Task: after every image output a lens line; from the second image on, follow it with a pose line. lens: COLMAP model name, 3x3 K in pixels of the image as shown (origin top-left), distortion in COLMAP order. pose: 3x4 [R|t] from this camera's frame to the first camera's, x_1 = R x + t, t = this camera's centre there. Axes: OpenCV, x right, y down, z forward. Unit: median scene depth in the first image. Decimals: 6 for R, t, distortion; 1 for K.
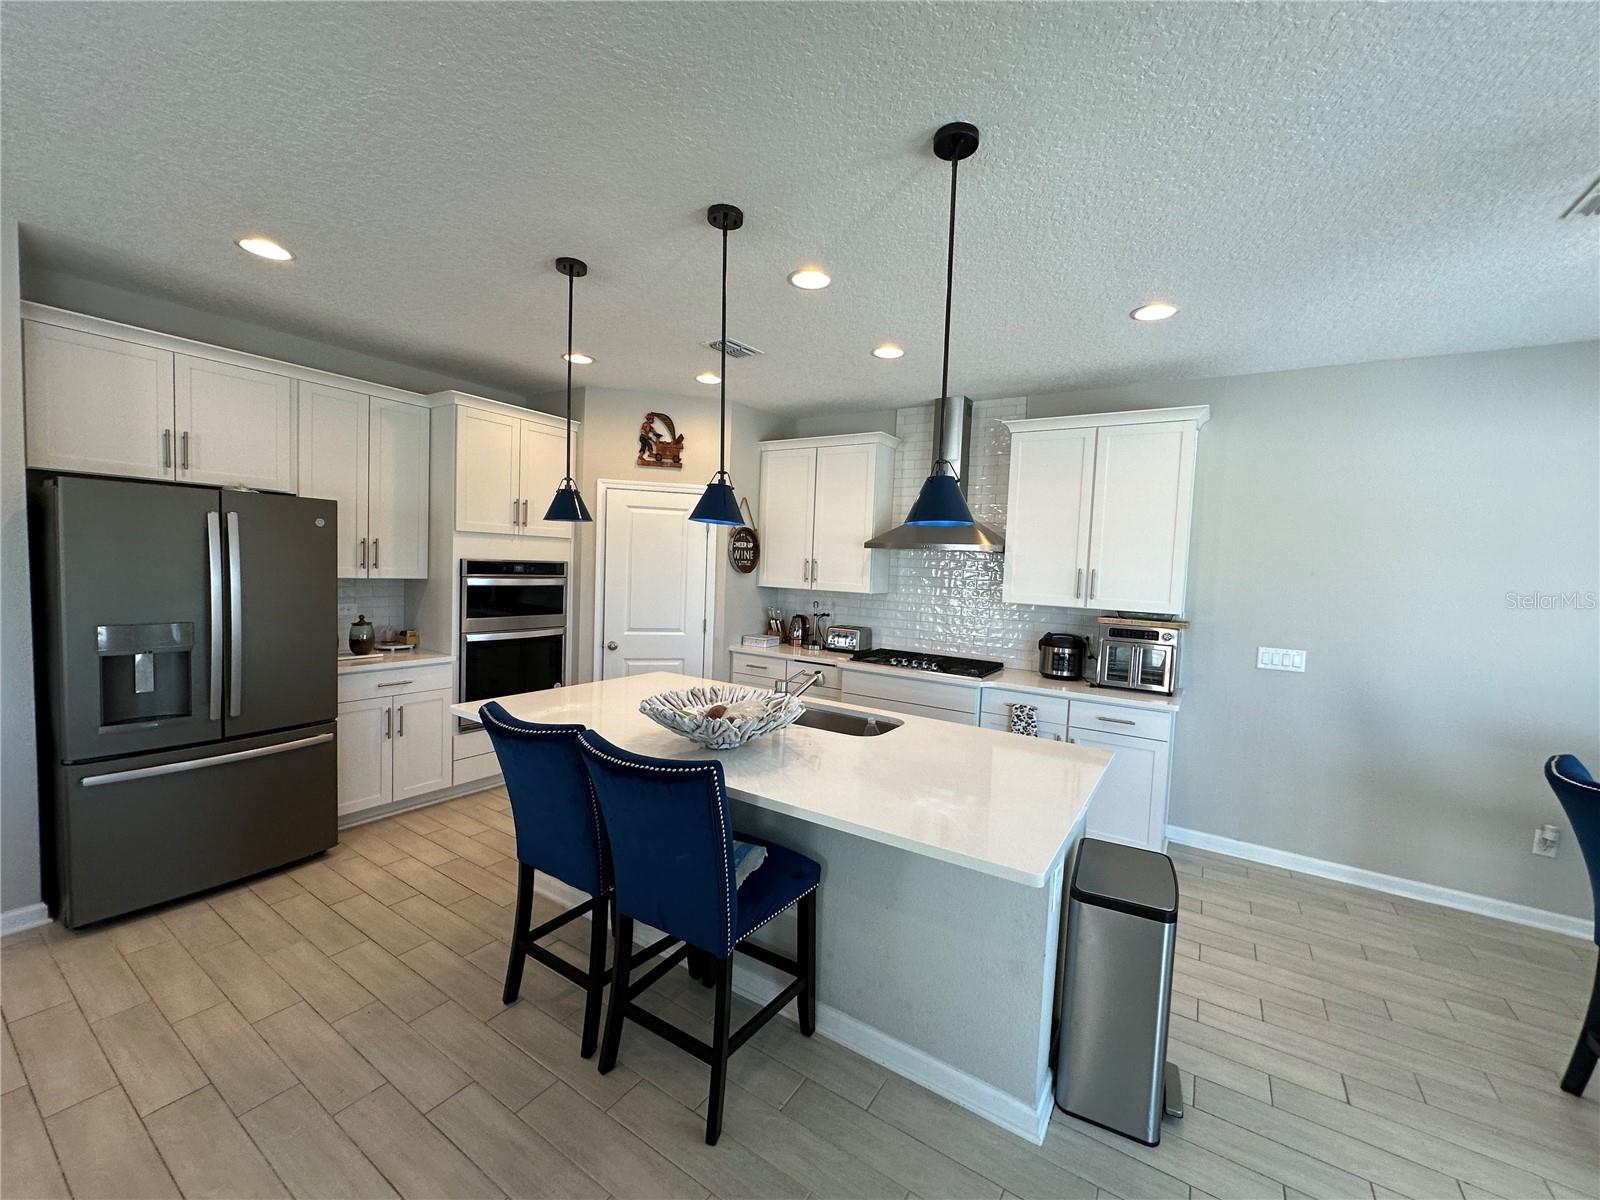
lens RADIAL K [[640.0, 0, 800.6], [0, 640.0, 600.9], [0, 0, 1]] dist [-0.002863, 0.000597]
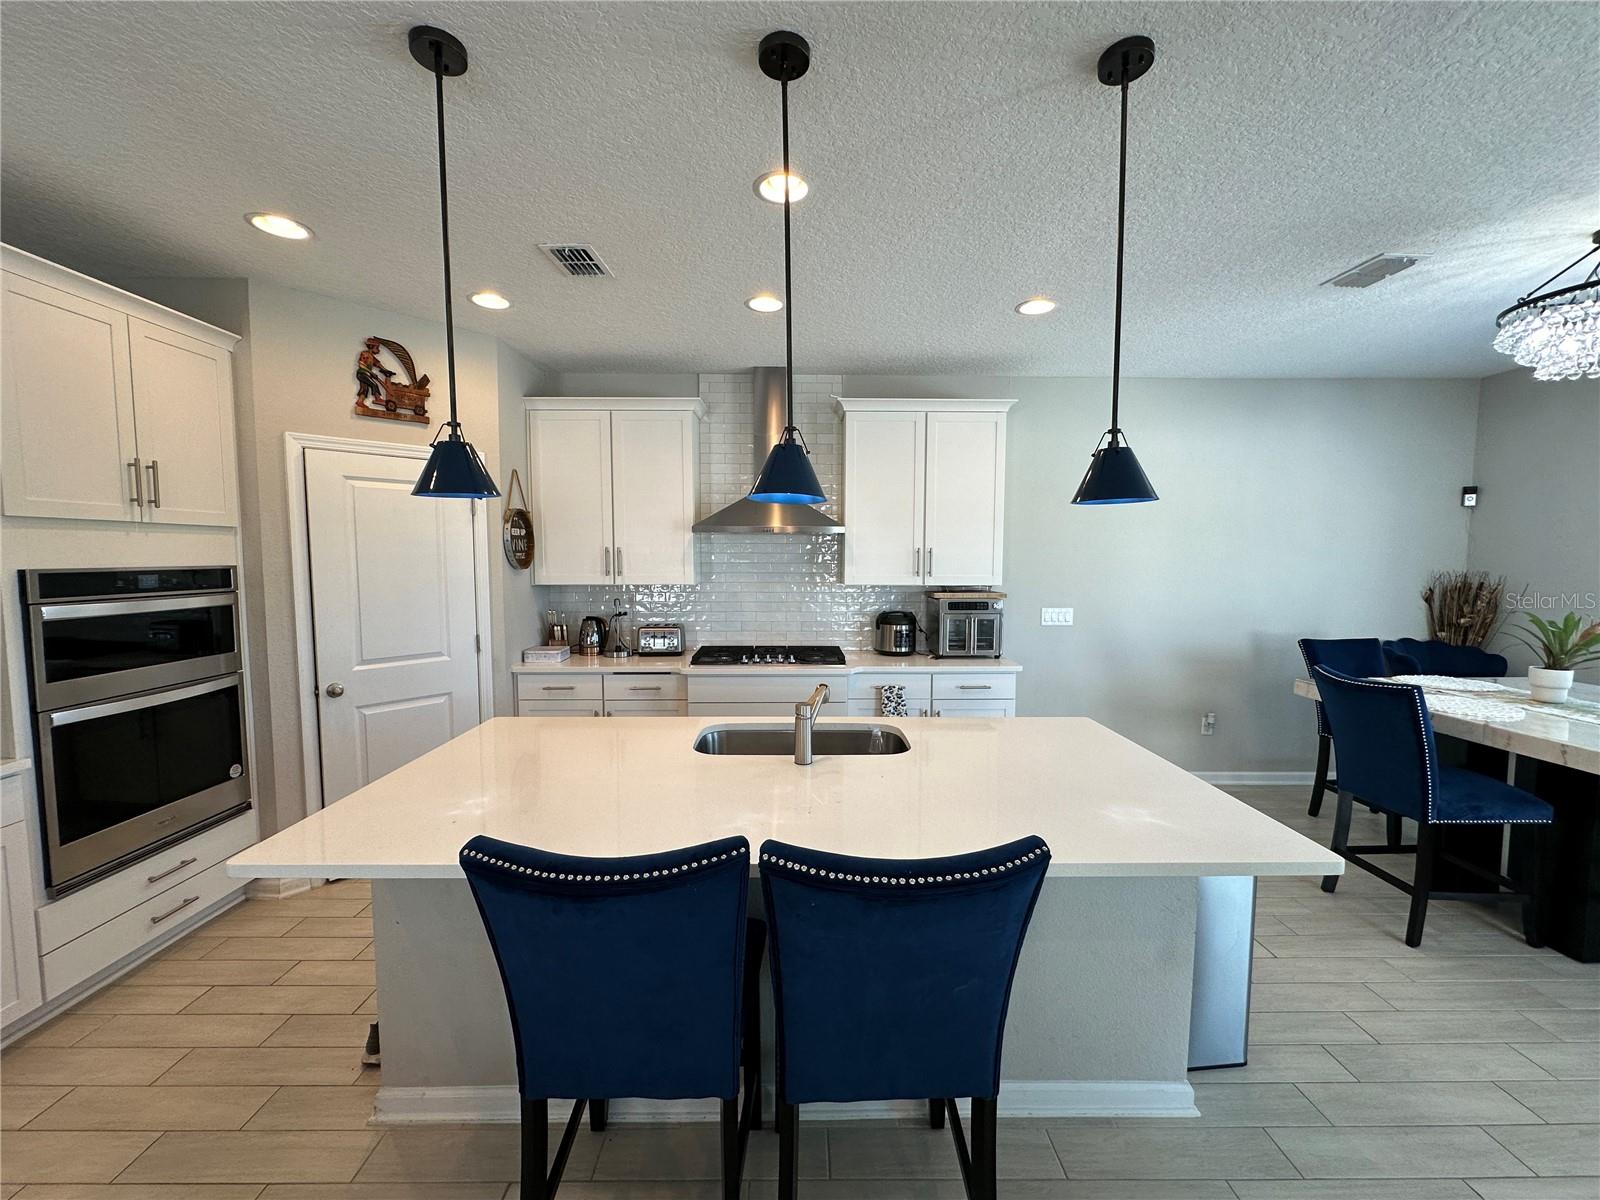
lens RADIAL K [[640.0, 0, 800.9], [0, 640.0, 600.7], [0, 0, 1]] dist [-0.002863, 0.000597]
pose [[0.833513, -0.079372, 0.546768, -0.287634], [0.065029, 0.996842, 0.045575, -0.023554], [-0.548659, -0.002432, 0.836043, 0.223300]]
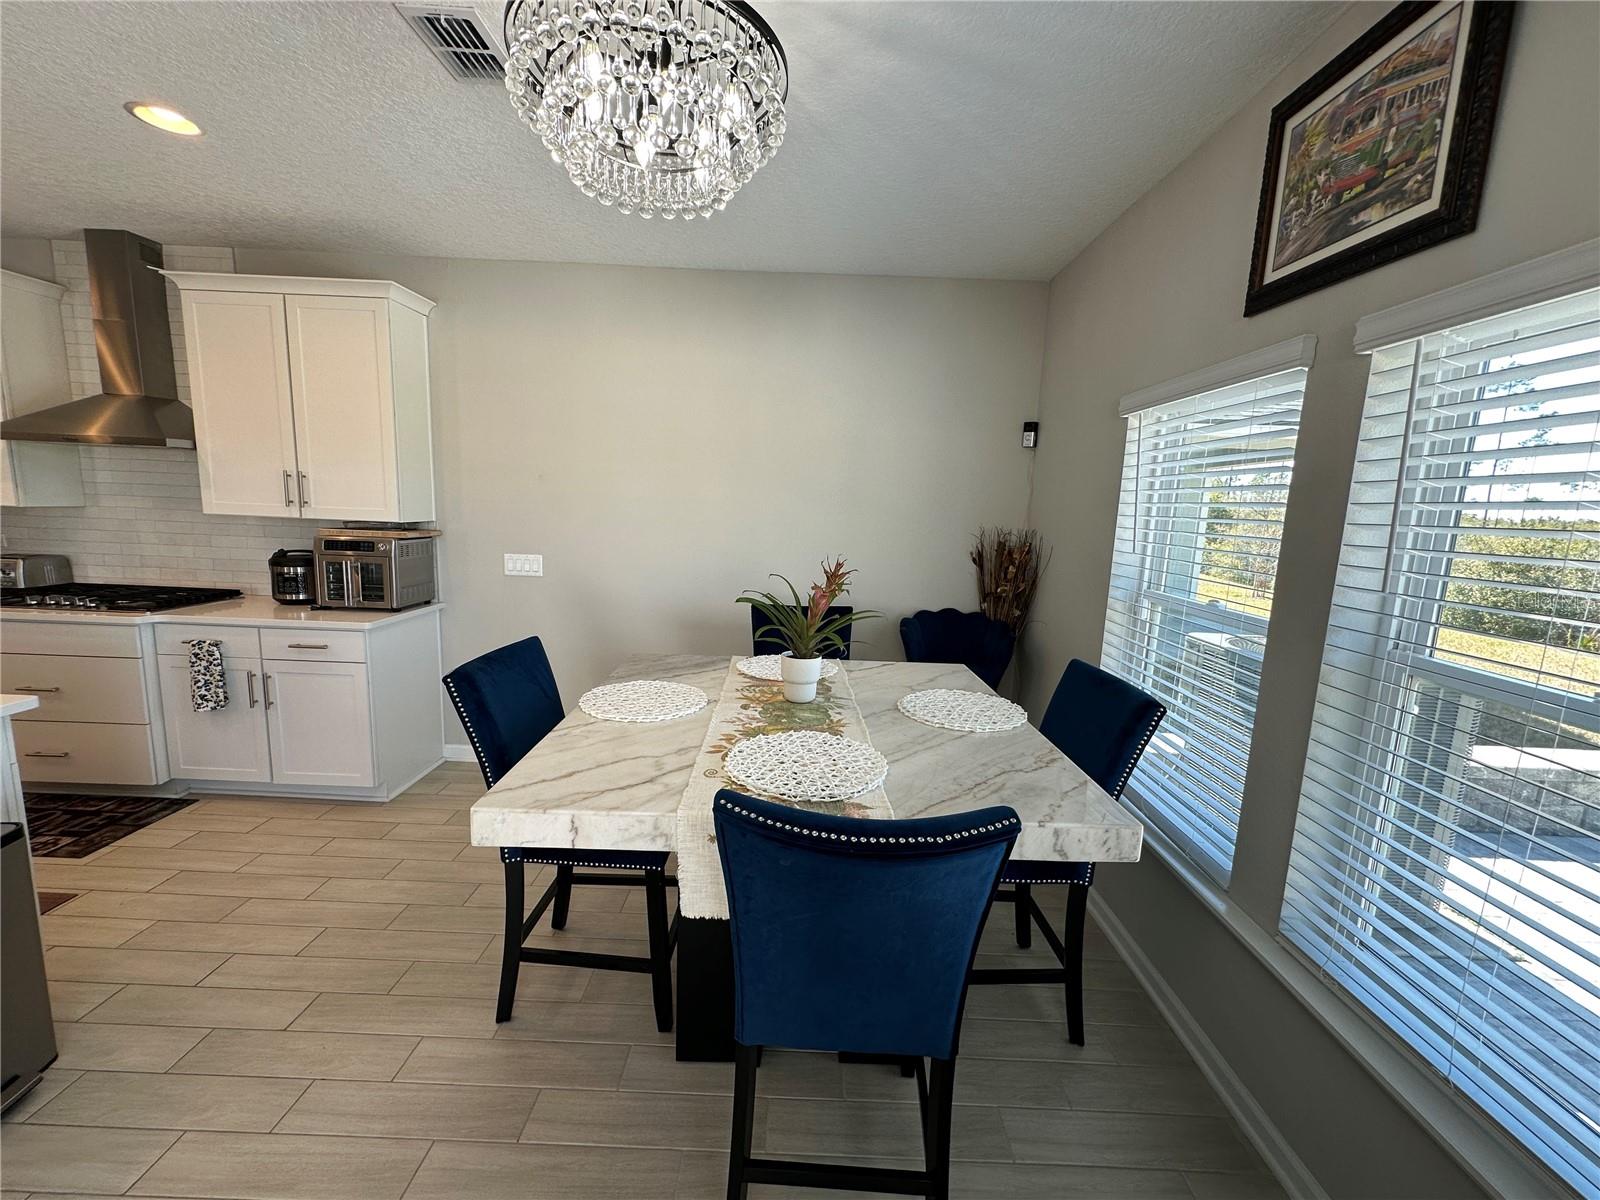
lens RADIAL K [[640.0, 0, 802.3], [0, 640.0, 601.0], [0, 0, 1]] dist [-0.002863, 0.000597]
pose [[0.841190, -0.088441, 0.533458, 0.521487], [0.025560, 0.991935, 0.124146, 0.030991], [-0.540135, -0.090795, 0.836666, -0.071480]]
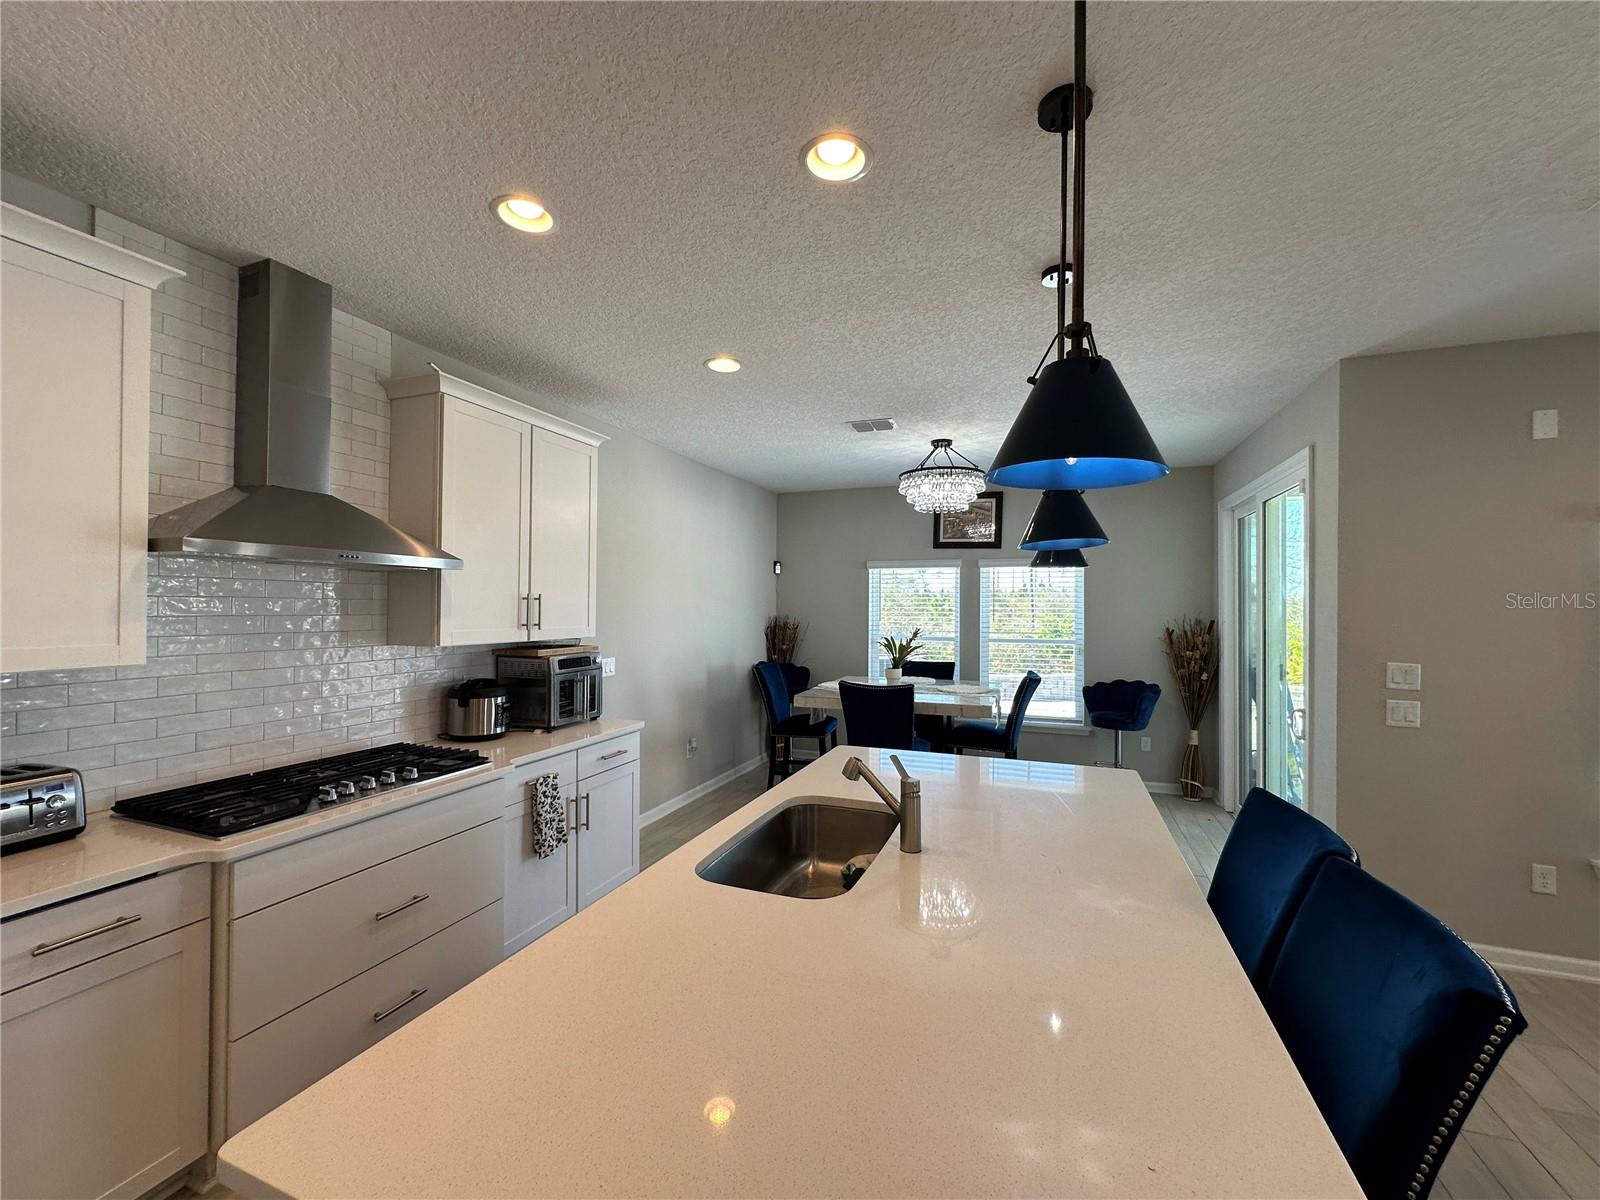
lens RADIAL K [[640.0, 0, 799.7], [0, 640.0, 606.0], [0, 0, 1]] dist [-0.002863, 0.000597]
pose [[-0.200591, -0.041961, 0.978776, -0.412932], [0.042721, 0.997757, 0.051530, -0.059322], [-0.978743, 0.052151, -0.198349, 0.788499]]
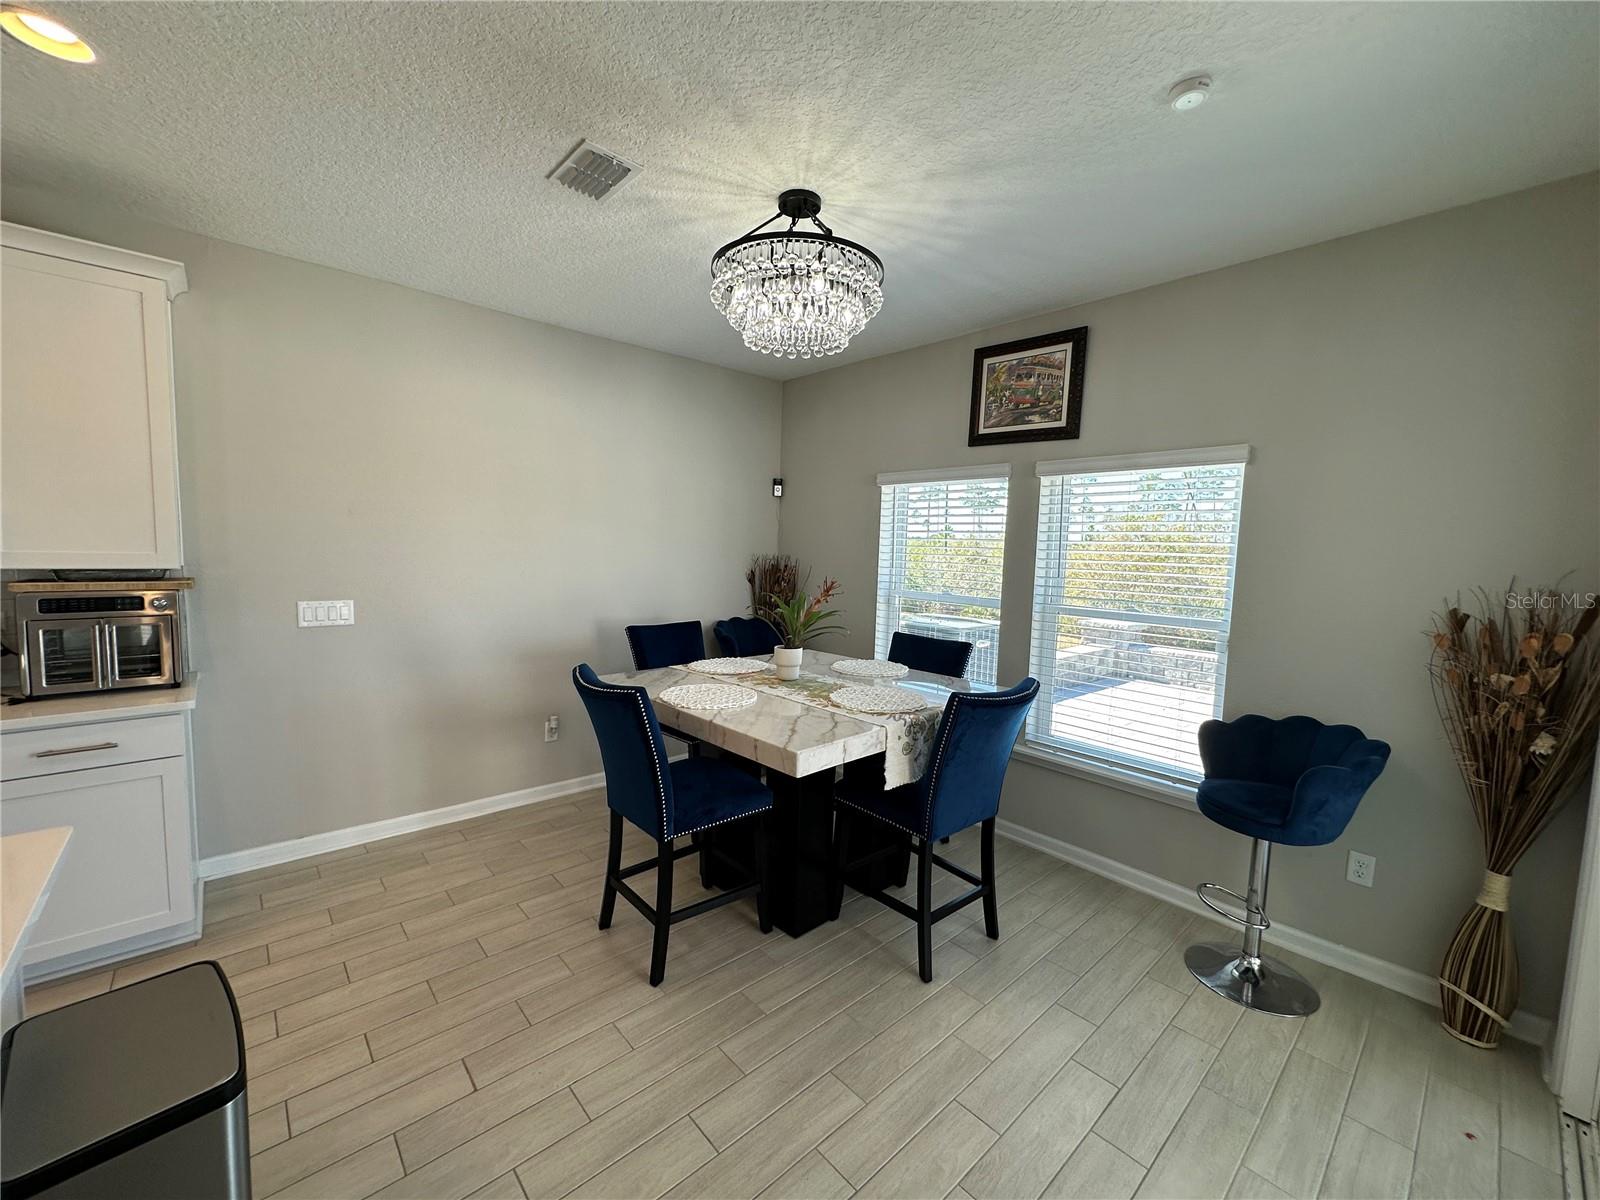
lens RADIAL K [[640.0, 0, 800.3], [0, 640.0, 600.8], [0, 0, 1]] dist [-0.002863, 0.000597]
pose [[0.257840, -0.116623, 0.959123, 0.090305], [0.036077, 0.993158, 0.111063, 0.003114], [-0.965514, 0.005966, 0.260283, 0.152145]]
